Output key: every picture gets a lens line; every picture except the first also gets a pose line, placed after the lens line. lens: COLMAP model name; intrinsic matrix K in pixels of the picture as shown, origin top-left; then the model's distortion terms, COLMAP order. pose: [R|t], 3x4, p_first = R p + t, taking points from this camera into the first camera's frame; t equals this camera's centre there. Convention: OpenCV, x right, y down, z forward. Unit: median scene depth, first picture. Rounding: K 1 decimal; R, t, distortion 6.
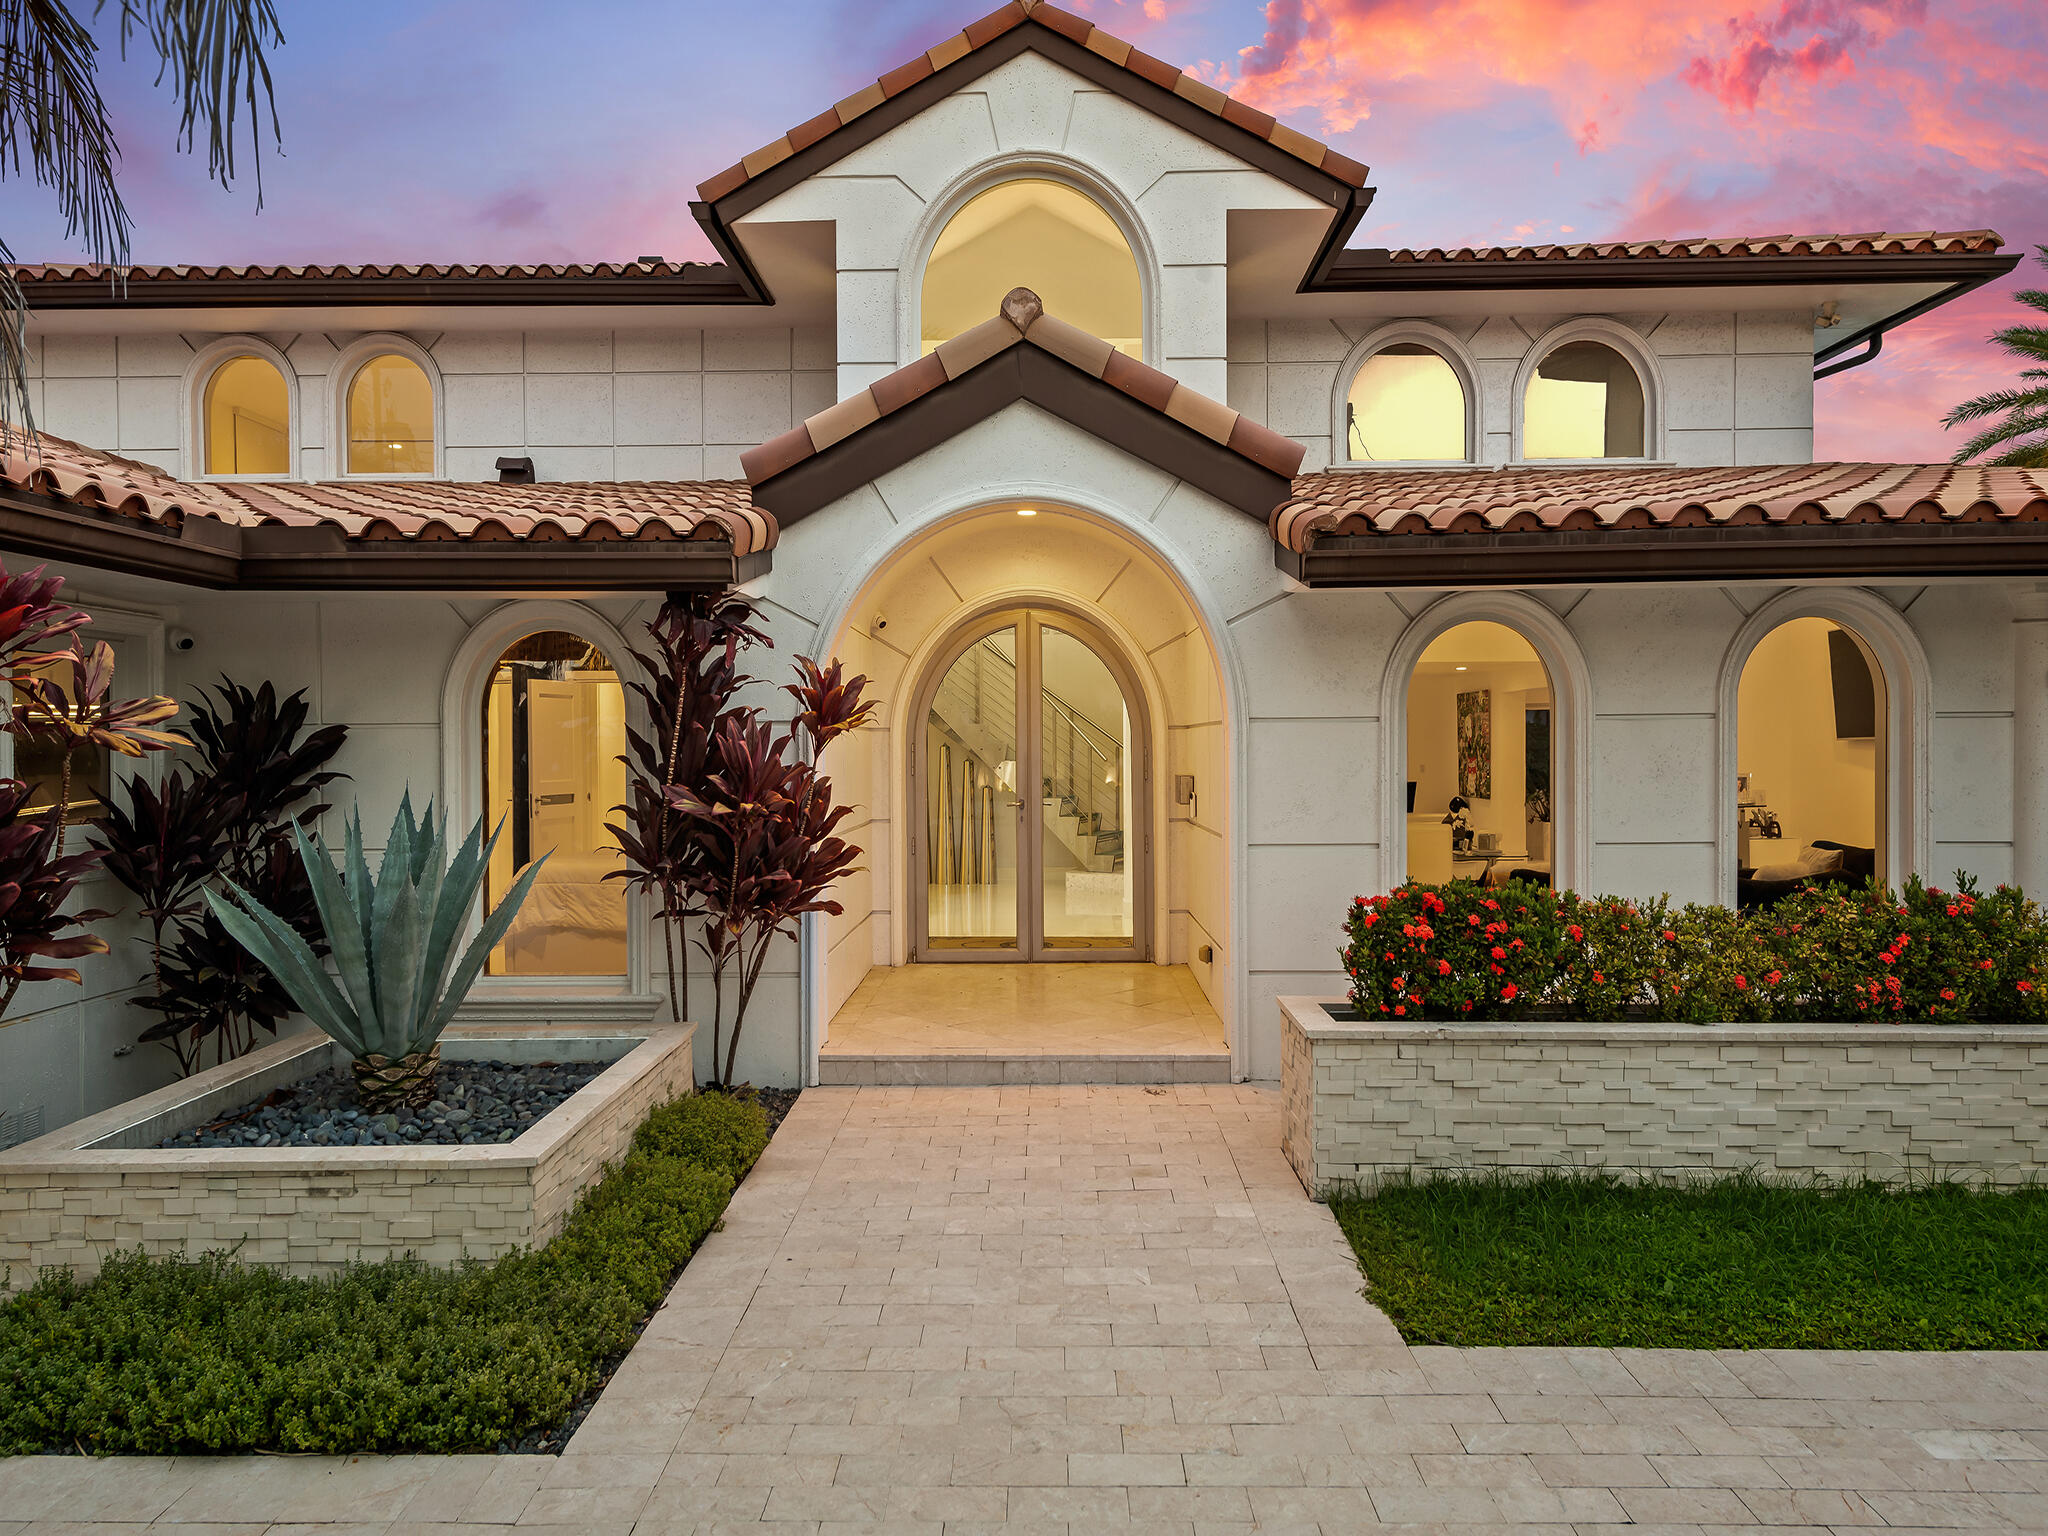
lens RADIAL K [[1366.9, 0, 1027.2], [0, 1366.9, 759.7], [0, 0, 1]] dist [0.010019, -0.001247]
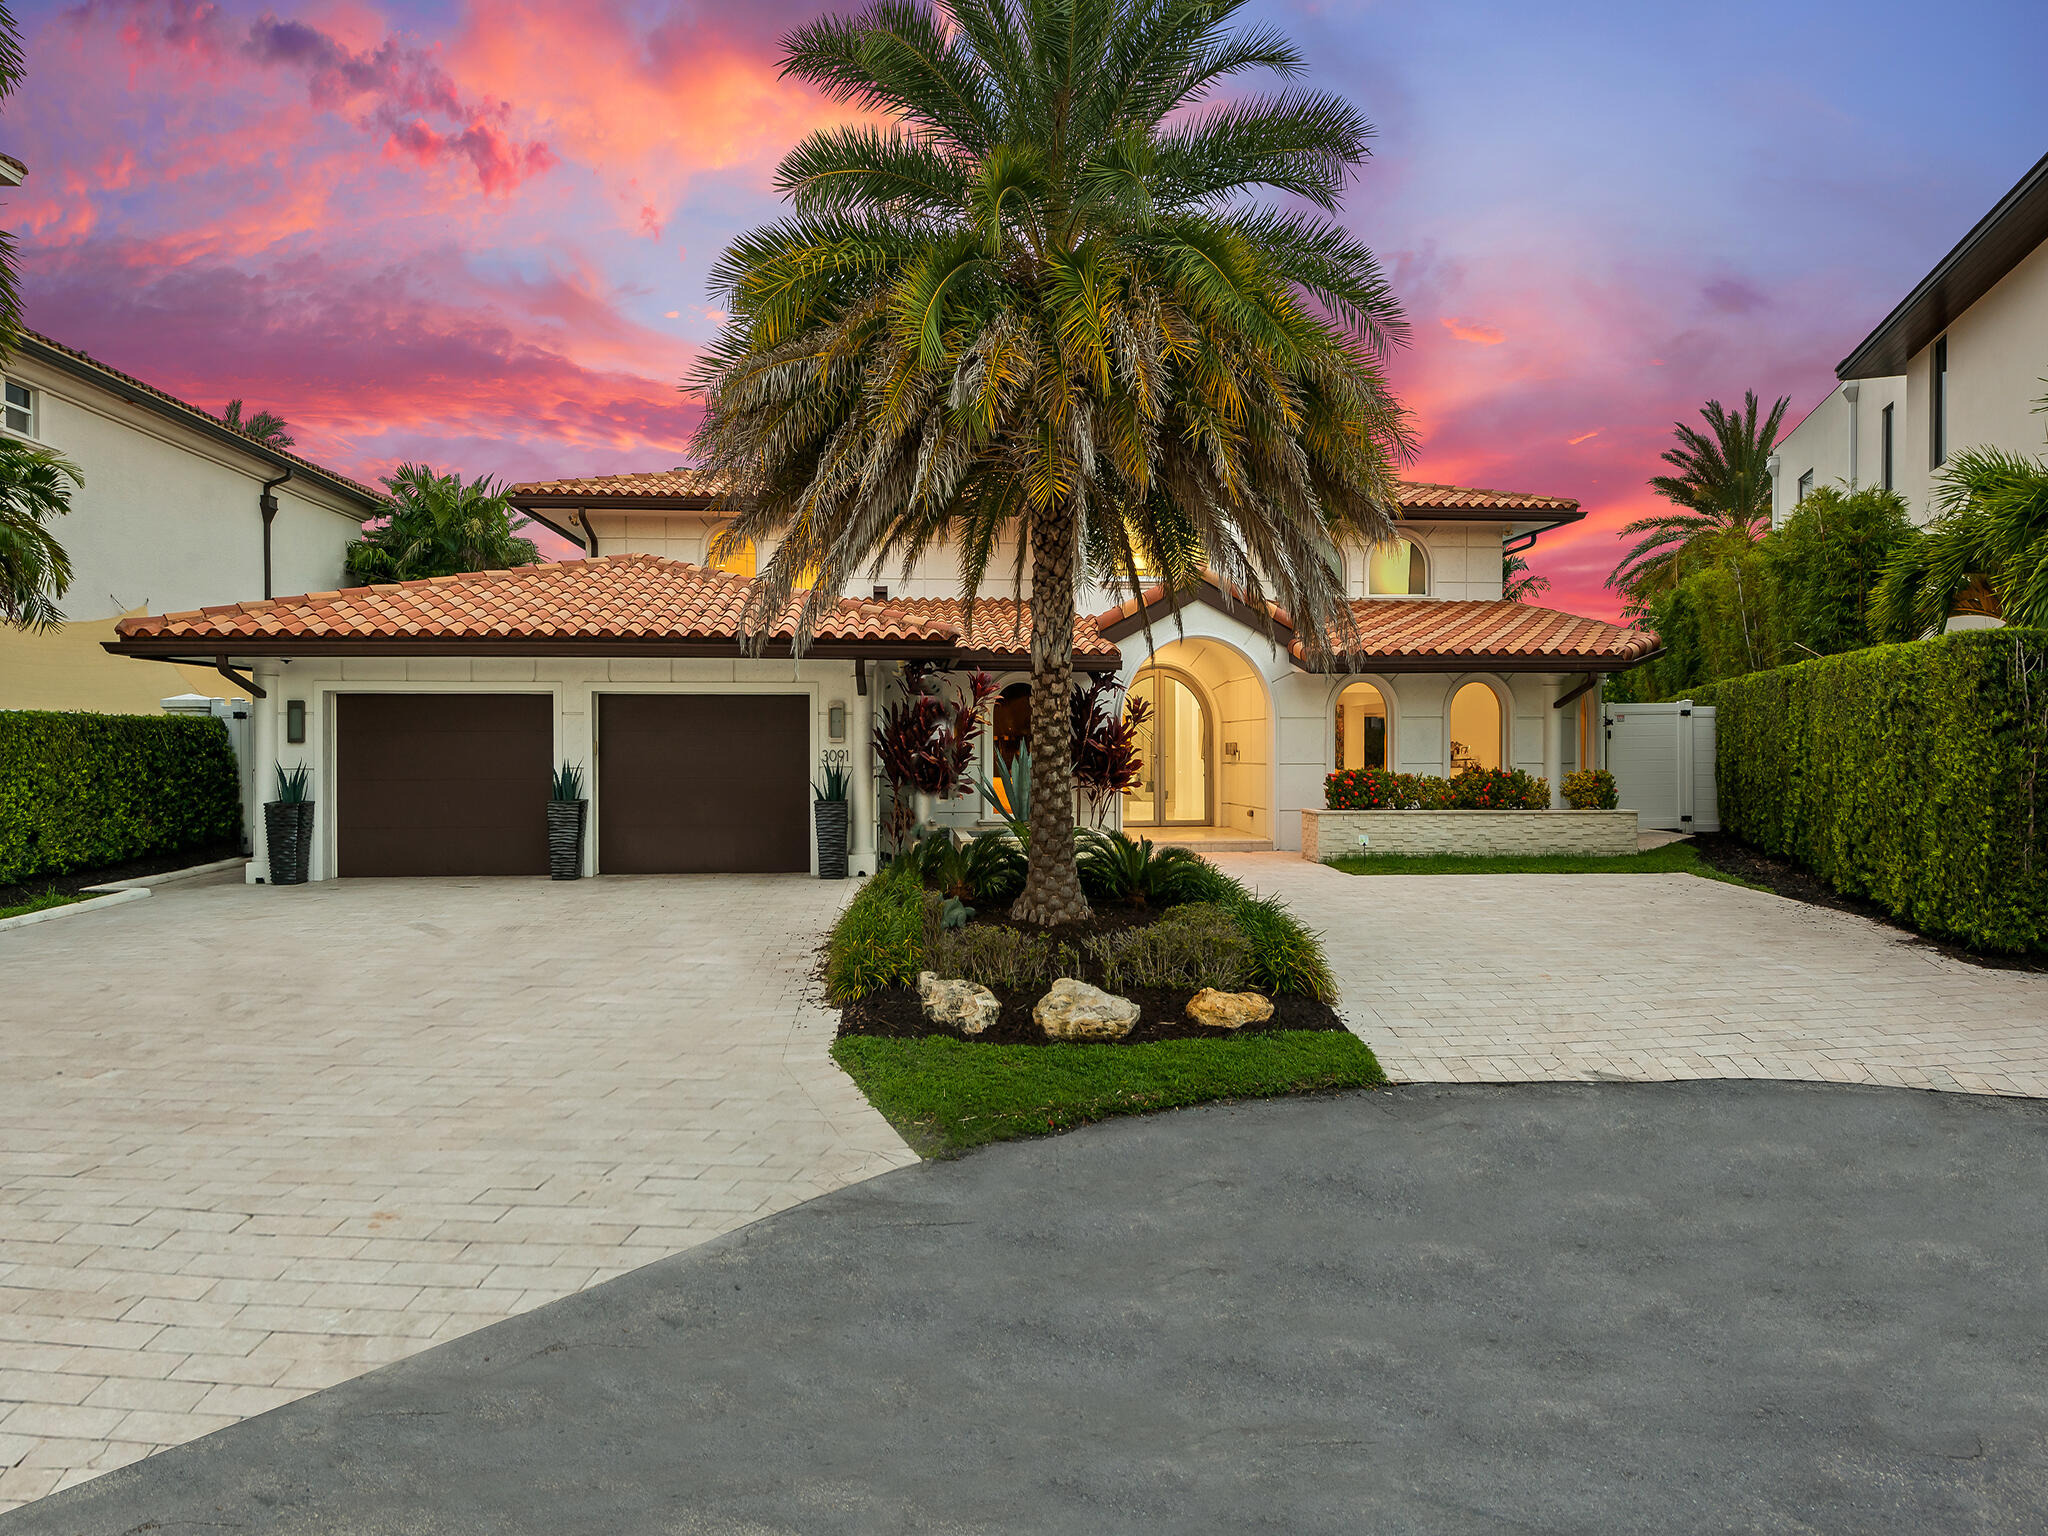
lens RADIAL K [[1286.2, 0, 1024.0], [0, 1286.2, 768.0], [0, 0, 1]] dist [-0.002203, -0.000225]
pose [[0.994505, 0.002142, 0.104667, -0.657488], [-0.002428, 0.999994, 0.002605, 0.069374], [-0.104661, -0.002845, 0.994504, -1.606370]]
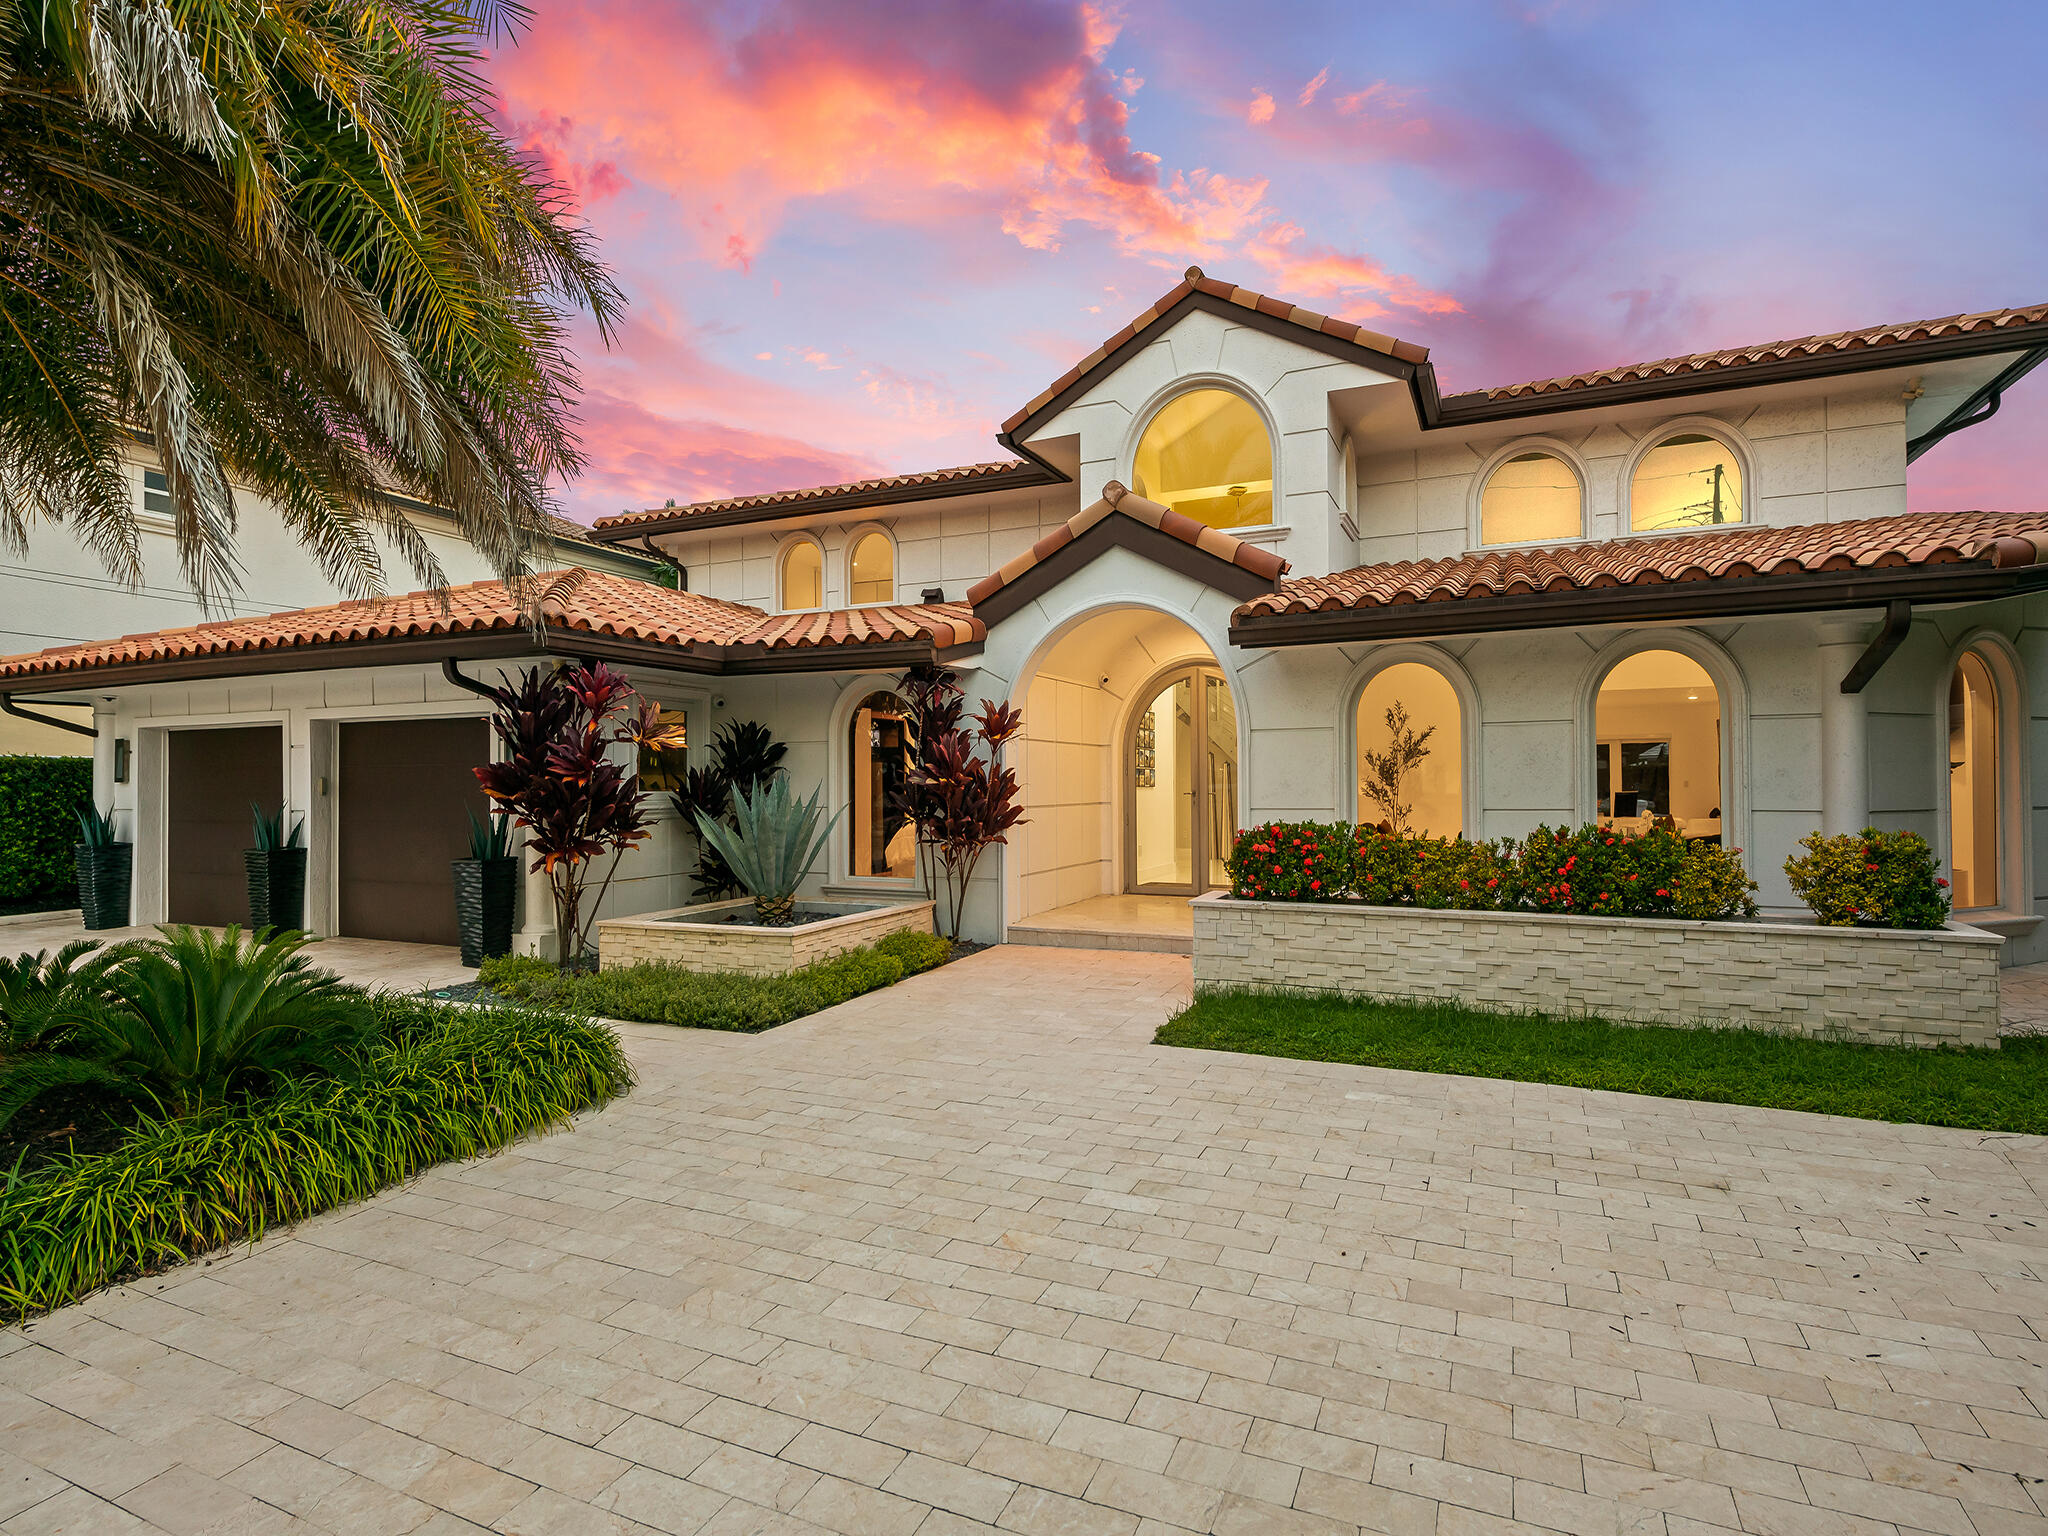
lens RADIAL K [[1104.2, 0, 1024.0], [0, 1104.2, 768.0], [0, 0, 1]] dist [0.002626, -0.000871]
pose [[0.915155, -0.006337, -0.403052, 0.464523], [-0.002721, 0.999757, -0.021896, 0.046126], [0.403092, 0.021135, 0.914915, -0.311122]]
